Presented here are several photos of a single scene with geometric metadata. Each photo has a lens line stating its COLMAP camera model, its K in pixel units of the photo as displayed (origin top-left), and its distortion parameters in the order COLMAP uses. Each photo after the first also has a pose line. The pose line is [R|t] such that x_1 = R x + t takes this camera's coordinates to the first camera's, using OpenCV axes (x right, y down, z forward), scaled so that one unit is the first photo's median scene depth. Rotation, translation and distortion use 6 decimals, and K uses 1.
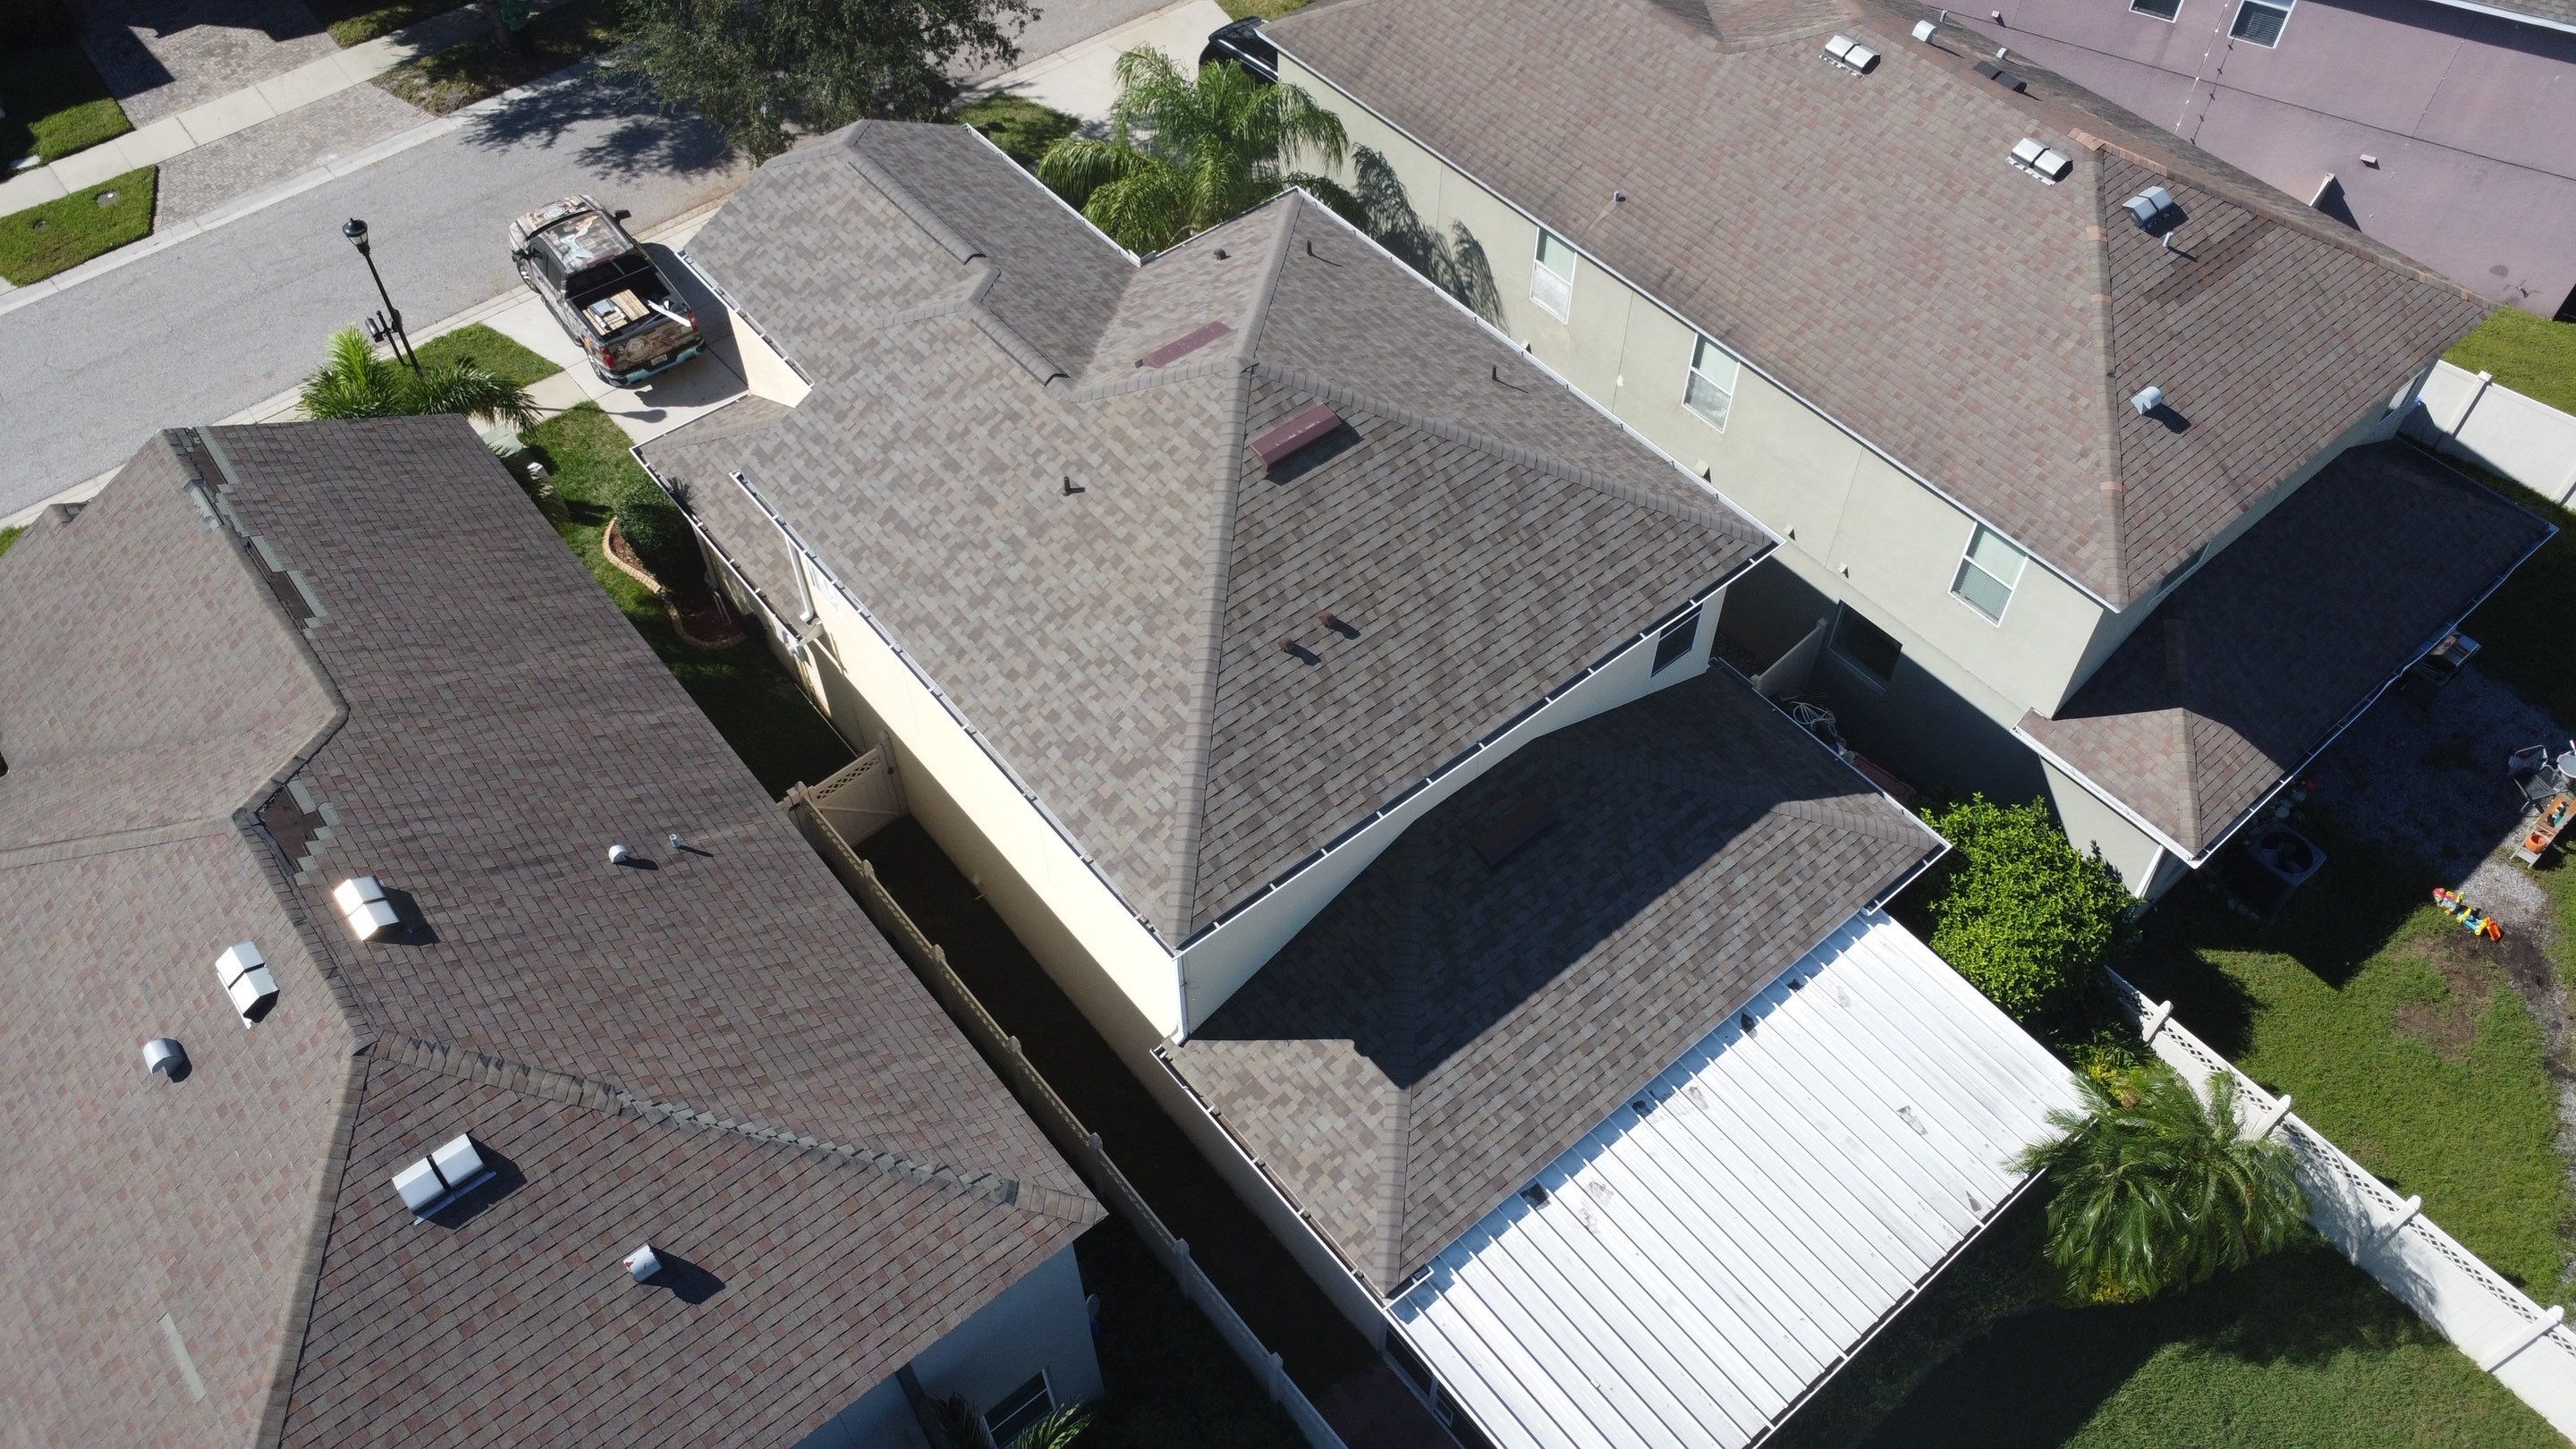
lens RADIAL K [[1875.5, 0, 1281.0], [0, 1875.5, 718.7], [0, 0, 1]] dist [-0.026476, -0.014607]
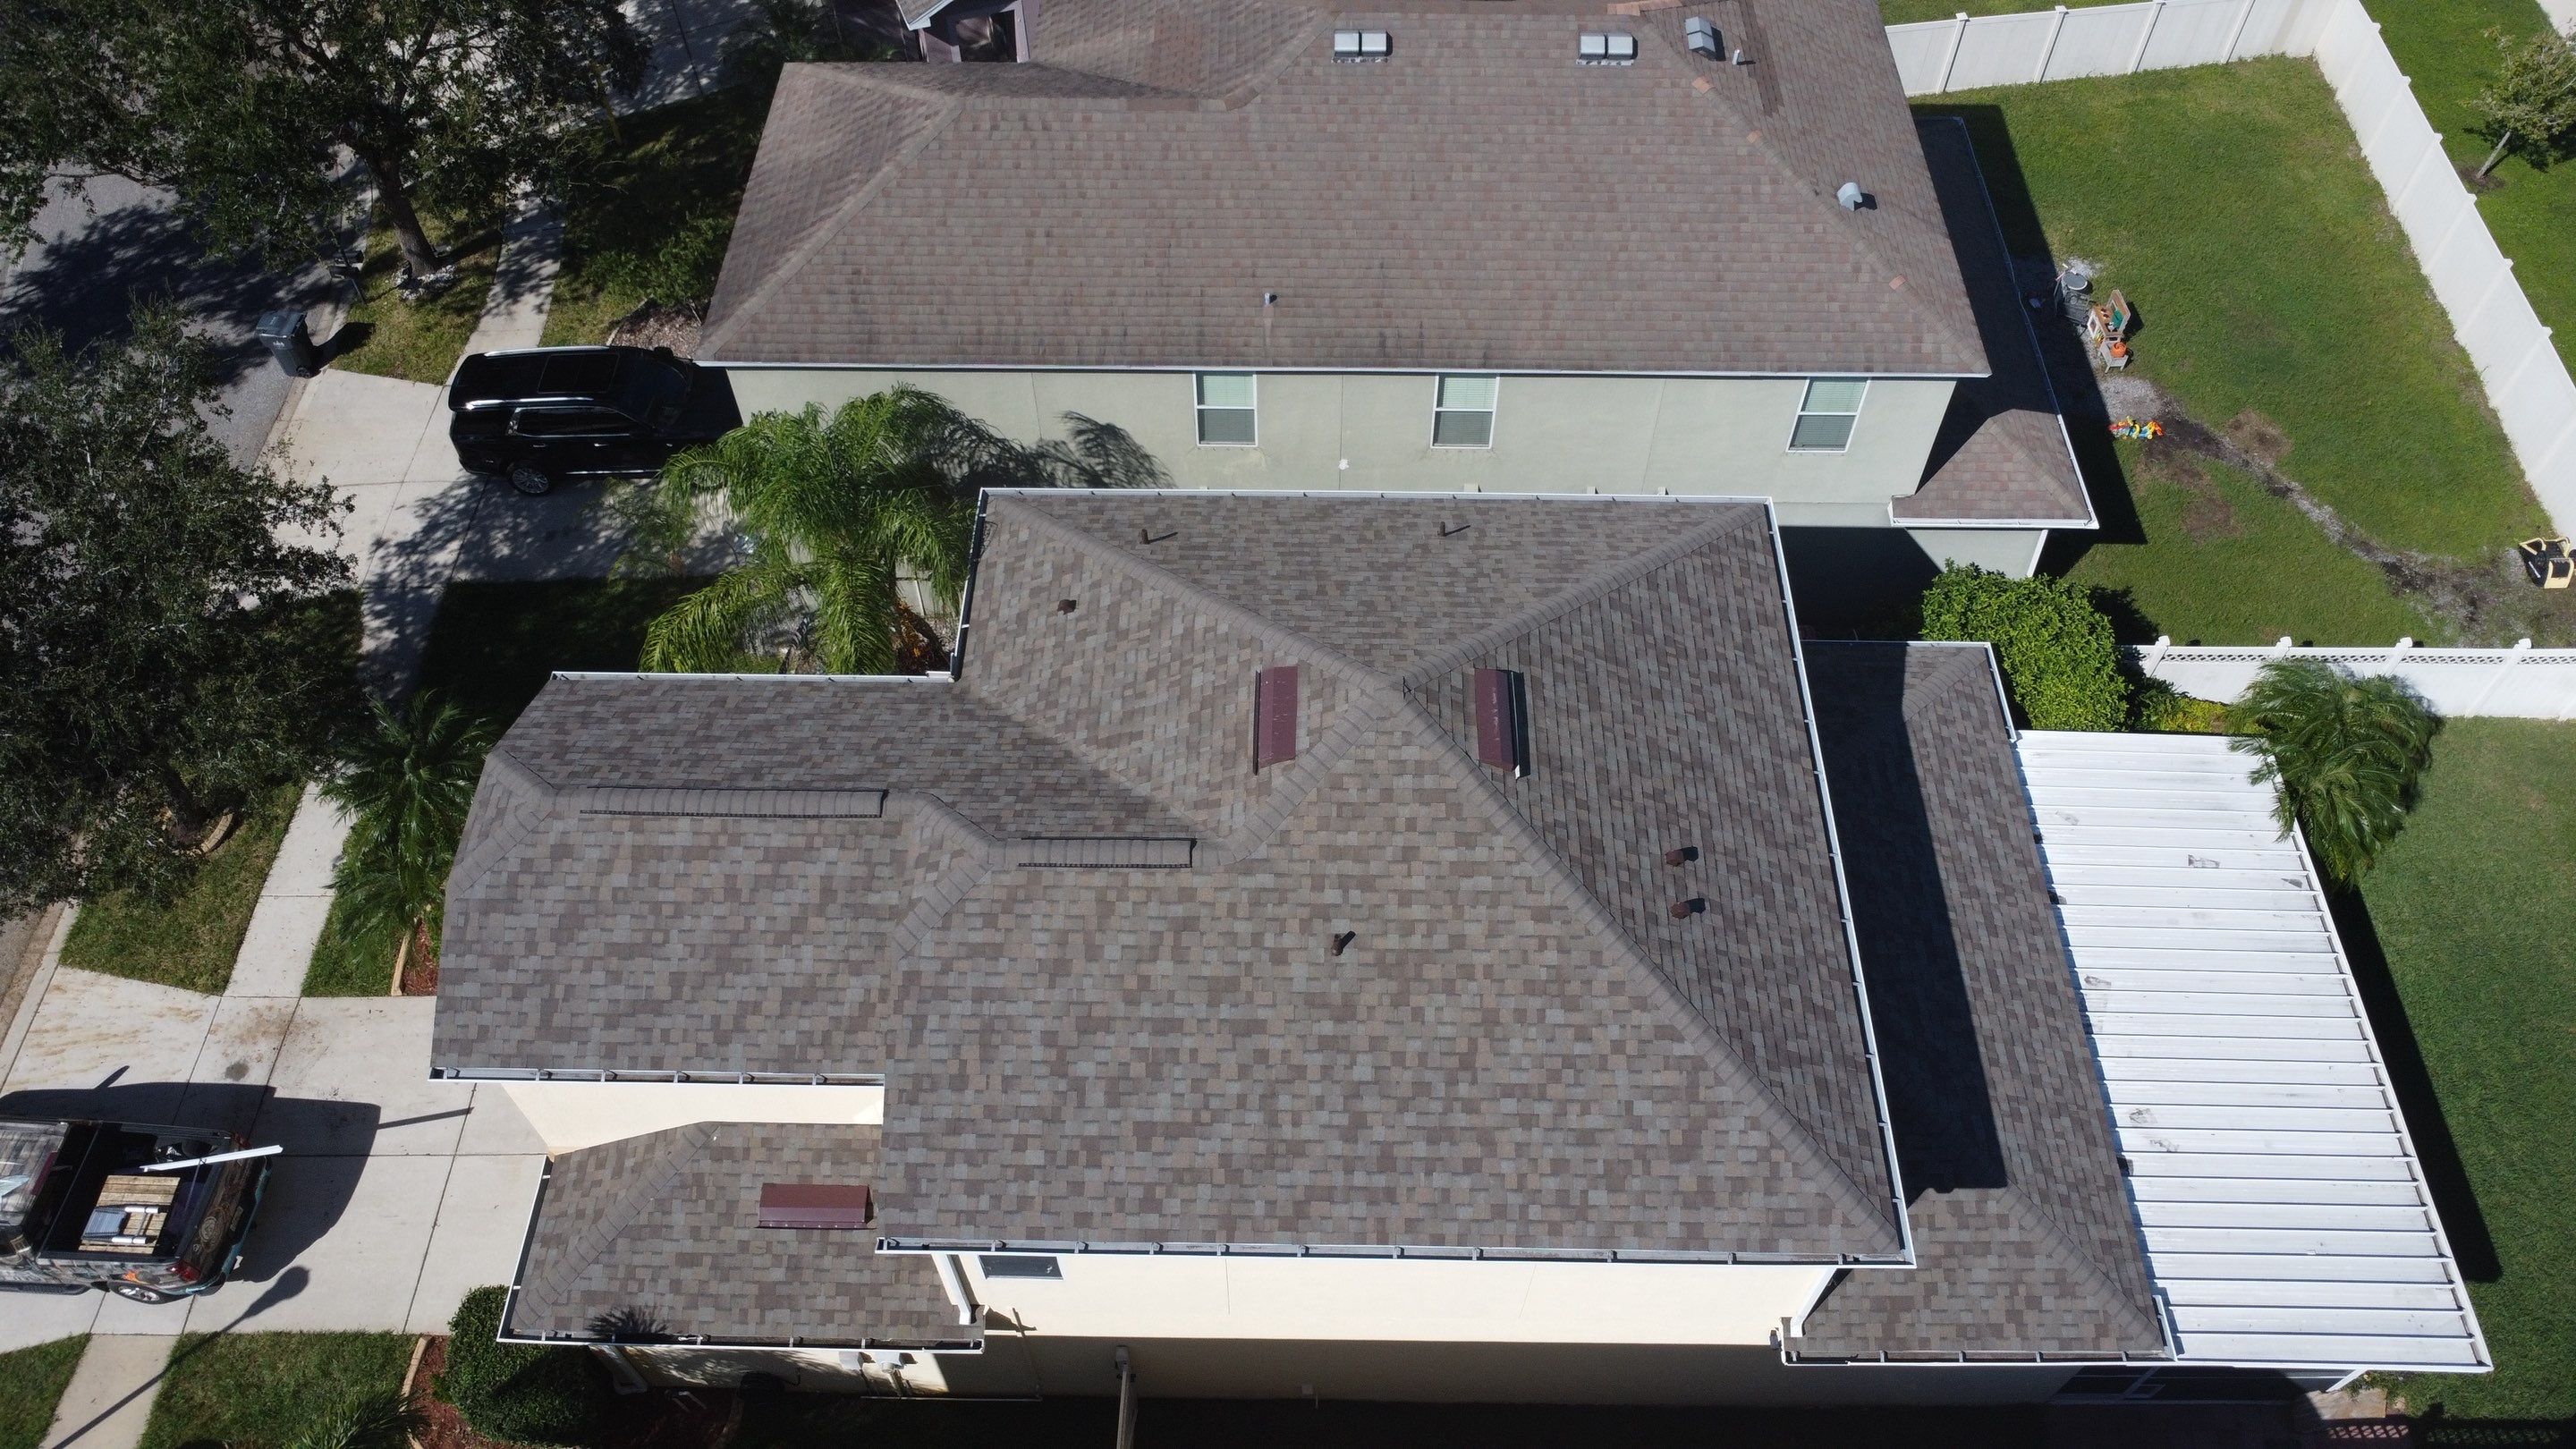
lens RADIAL K [[1875.5, 0, 1281.4], [0, 1875.5, 715.5], [0, 0, 1]] dist [-0.026476, -0.014607]
pose [[0.645372, -0.610065, 0.459690, -0.434804], [0.594108, 0.779142, 0.199931, -0.371874], [-0.480135, 0.144076, 0.865282, 0.311144]]
